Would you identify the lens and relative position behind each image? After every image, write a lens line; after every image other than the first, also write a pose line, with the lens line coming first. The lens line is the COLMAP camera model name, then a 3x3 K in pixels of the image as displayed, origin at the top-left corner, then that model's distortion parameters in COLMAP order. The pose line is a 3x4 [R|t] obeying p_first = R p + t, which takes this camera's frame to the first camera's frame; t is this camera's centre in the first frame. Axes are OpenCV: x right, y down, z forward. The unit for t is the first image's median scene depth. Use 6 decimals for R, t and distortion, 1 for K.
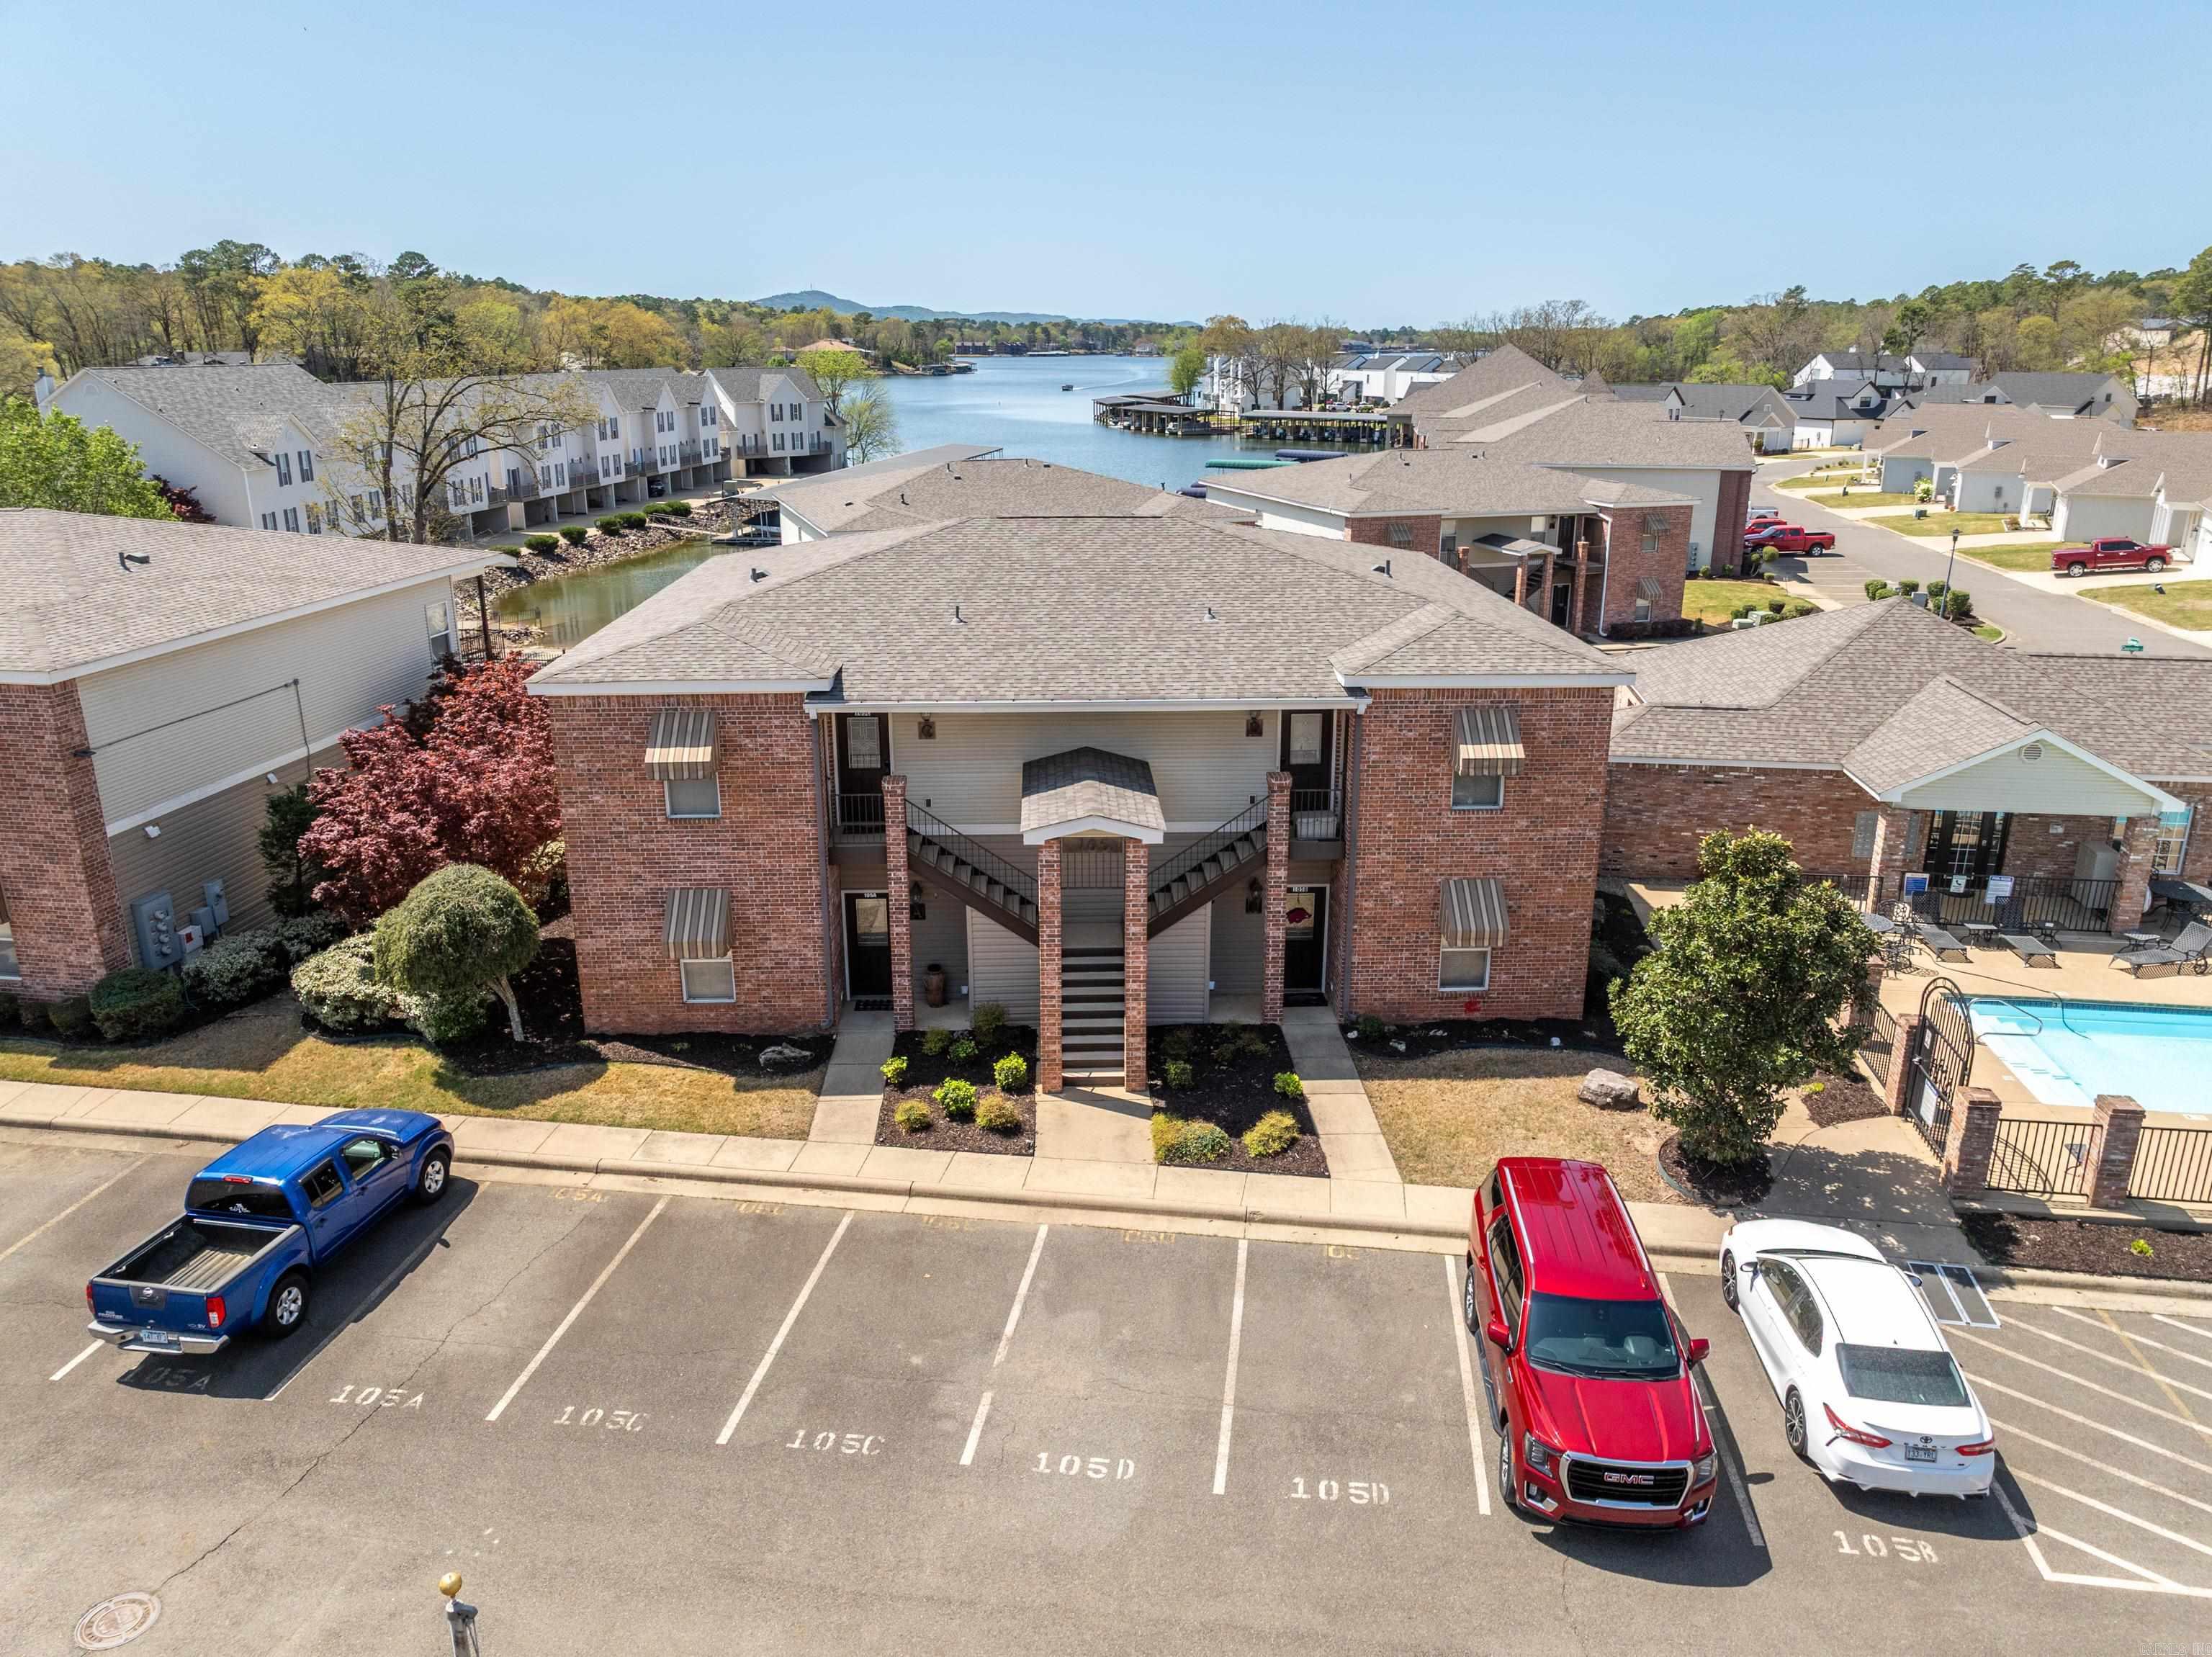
lens RADIAL K [[1565.1, 0, 1091.0], [0, 1565.1, 819.4], [0, 0, 1]] dist [-0.004187, -0.003003]
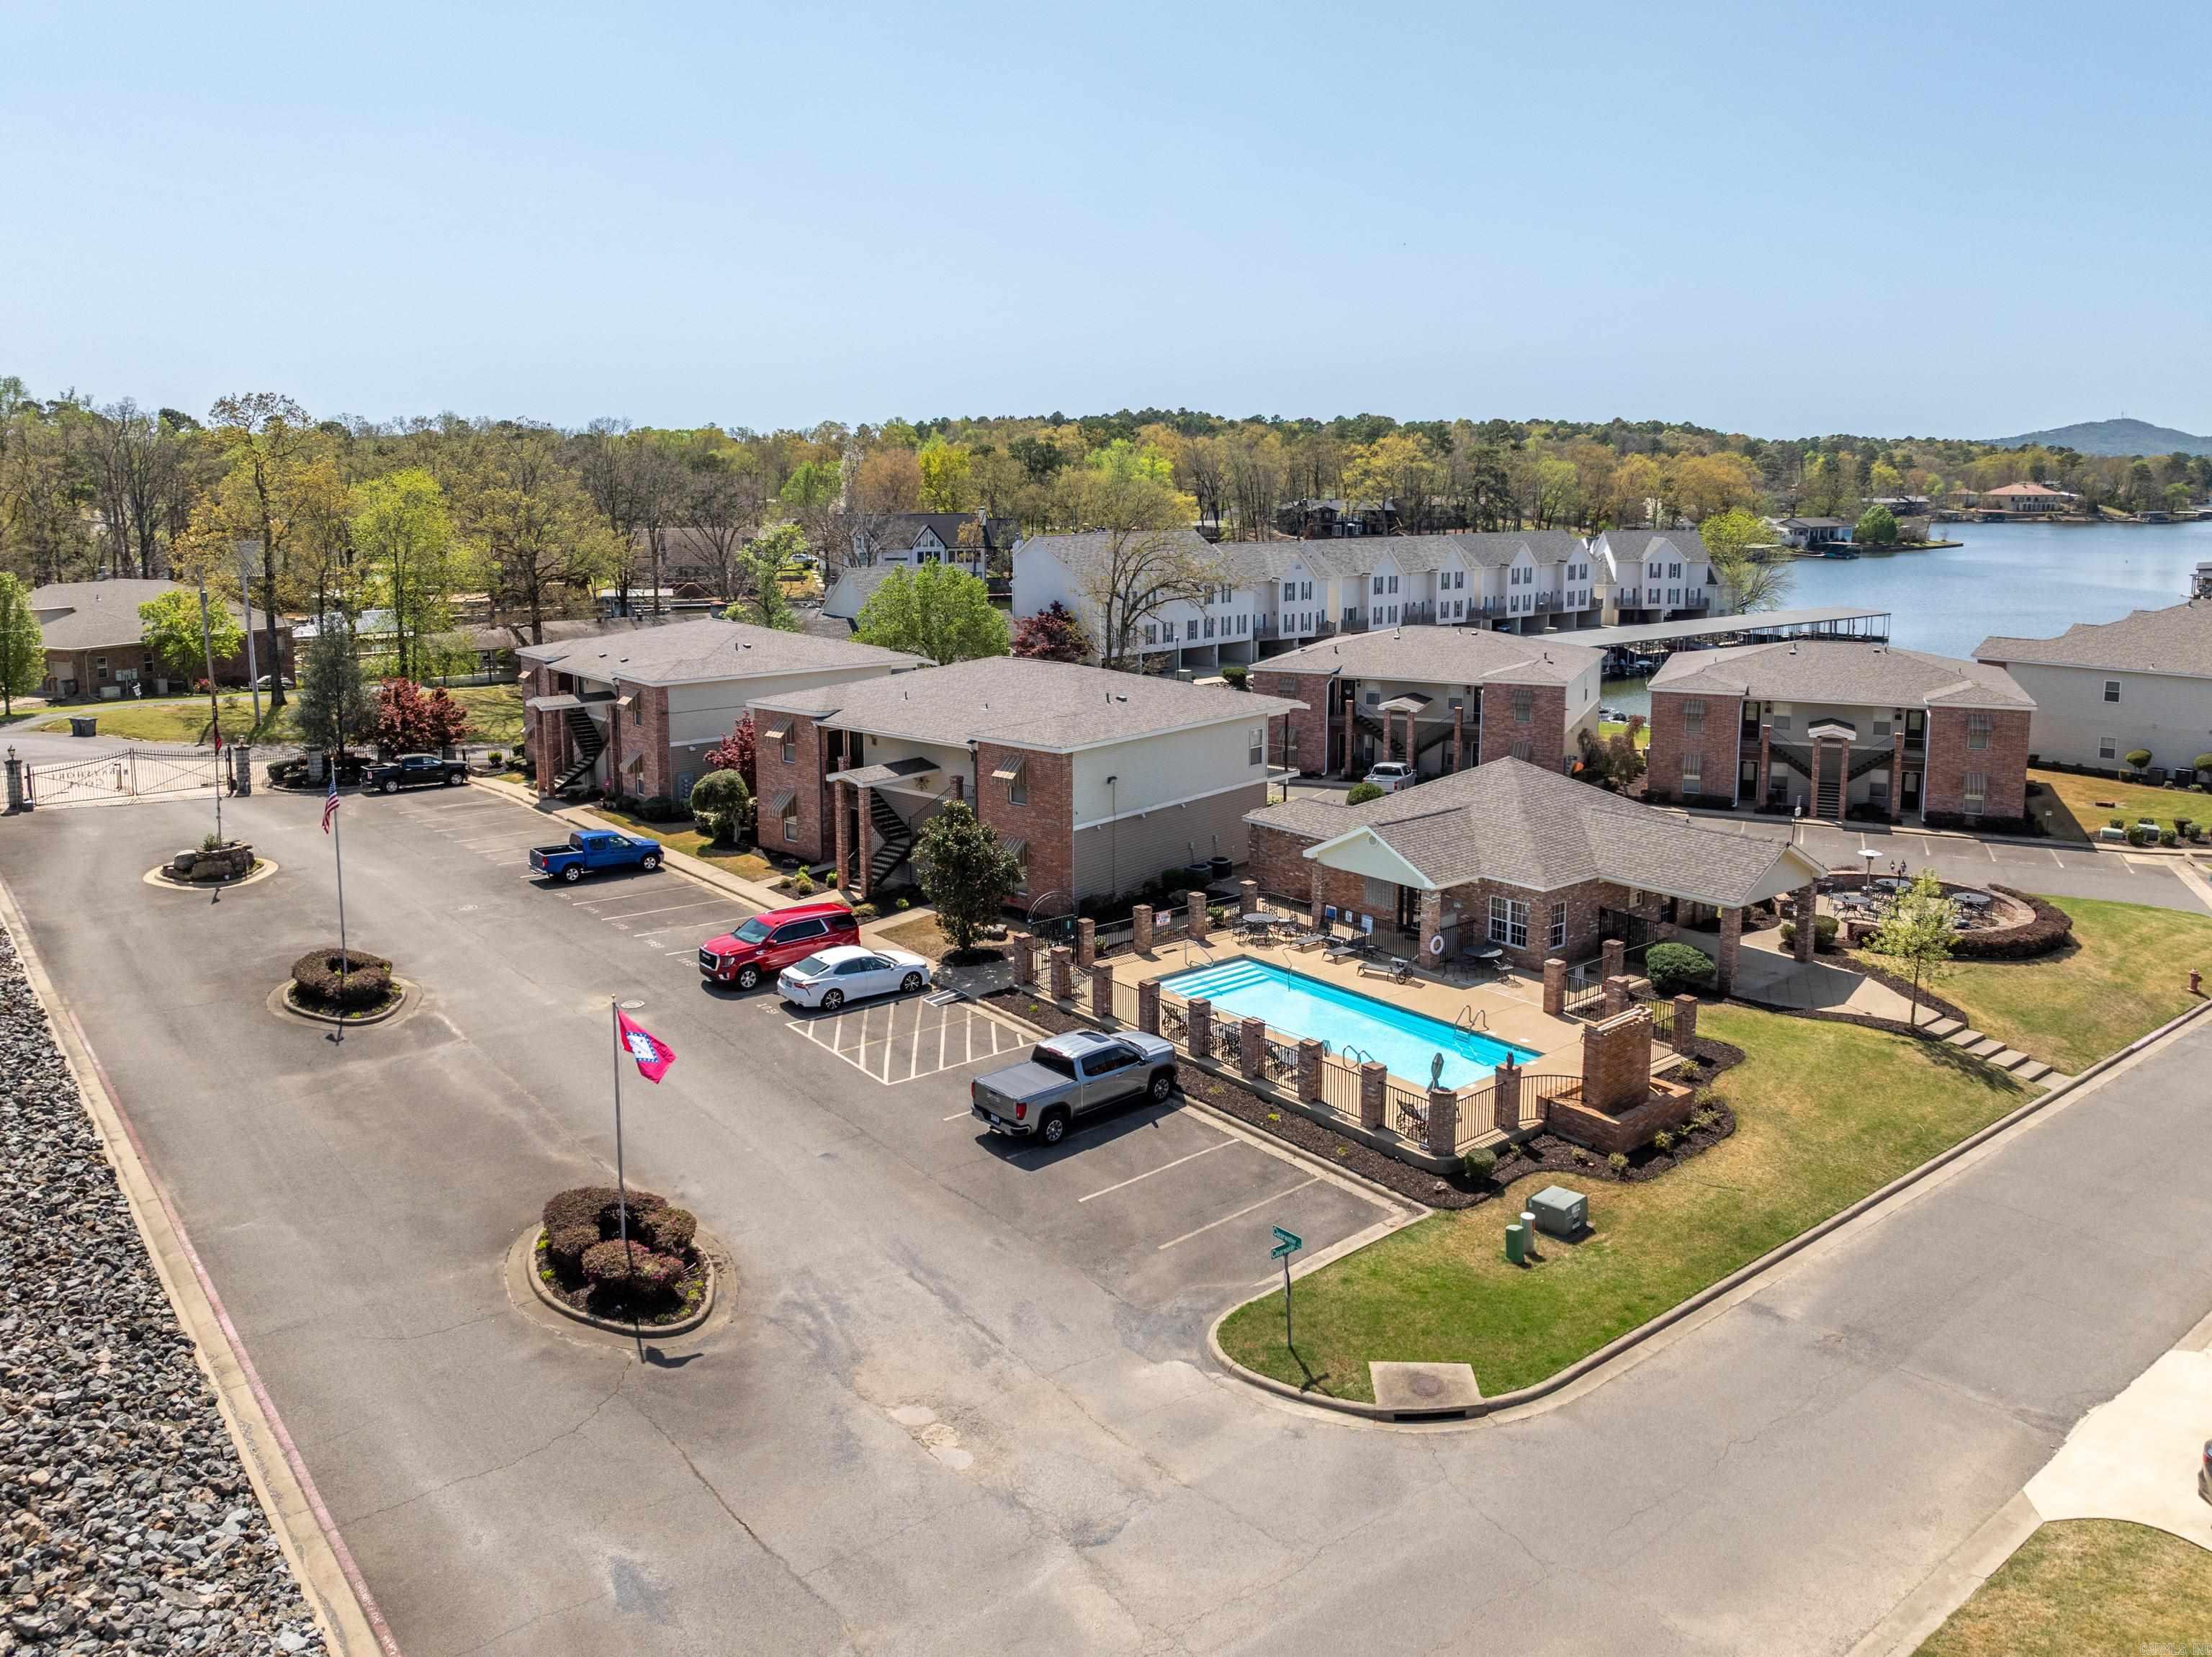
lens RADIAL K [[1565.1, 0, 1098.7], [0, 1565.1, 832.7], [0, 0, 1]] dist [-0.004187, -0.003003]
pose [[0.739158, 0.151686, -0.656229, 0.271393], [-0.197676, 0.980260, 0.003928, 0.000159], [0.643871, 0.126817, 0.754552, -0.084760]]
